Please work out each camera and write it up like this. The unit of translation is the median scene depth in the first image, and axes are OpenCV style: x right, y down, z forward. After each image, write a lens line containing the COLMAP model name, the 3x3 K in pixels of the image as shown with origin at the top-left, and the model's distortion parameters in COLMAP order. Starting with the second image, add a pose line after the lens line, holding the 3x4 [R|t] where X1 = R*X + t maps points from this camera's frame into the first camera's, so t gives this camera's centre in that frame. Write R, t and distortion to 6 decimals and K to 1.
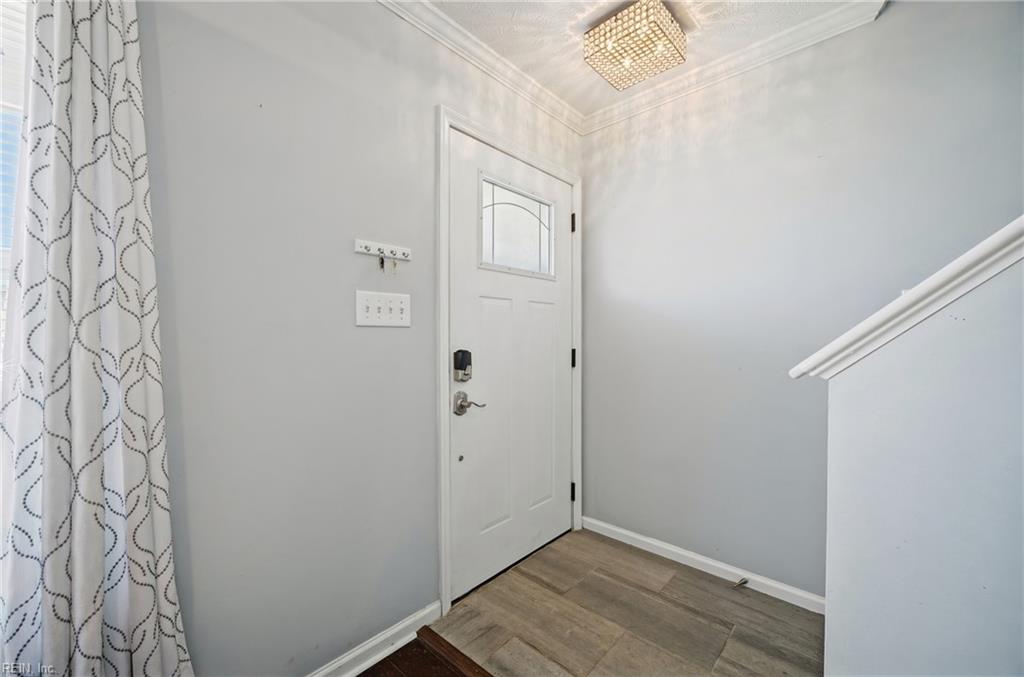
lens RADIAL K [[409.3, 0, 509.5], [0, 409.3, 337.7], [0, 0, 1]] dist [0.000829, 0.000018]
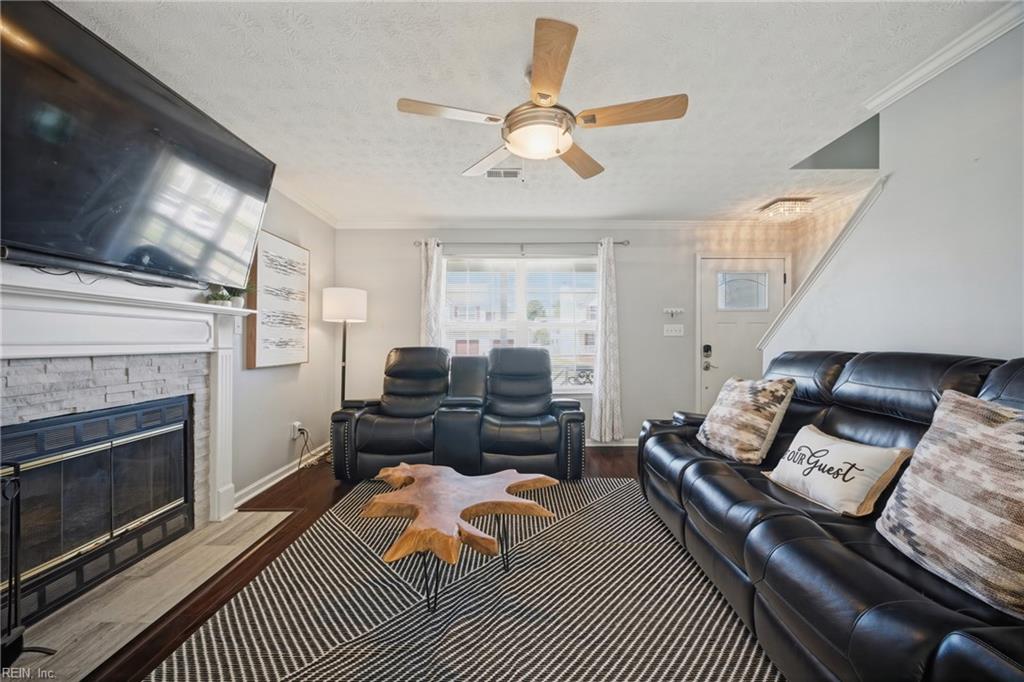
lens RADIAL K [[408.1, 0, 512.0], [0, 408.1, 341.0], [0, 0, 1]] dist [-0.002830, -0.000046]
pose [[0.686531, -0.002909, -0.727094, 0.797939], [-0.001228, 0.999986, -0.005160, 0.018078], [0.727099, 0.004435, 0.686518, -1.445188]]
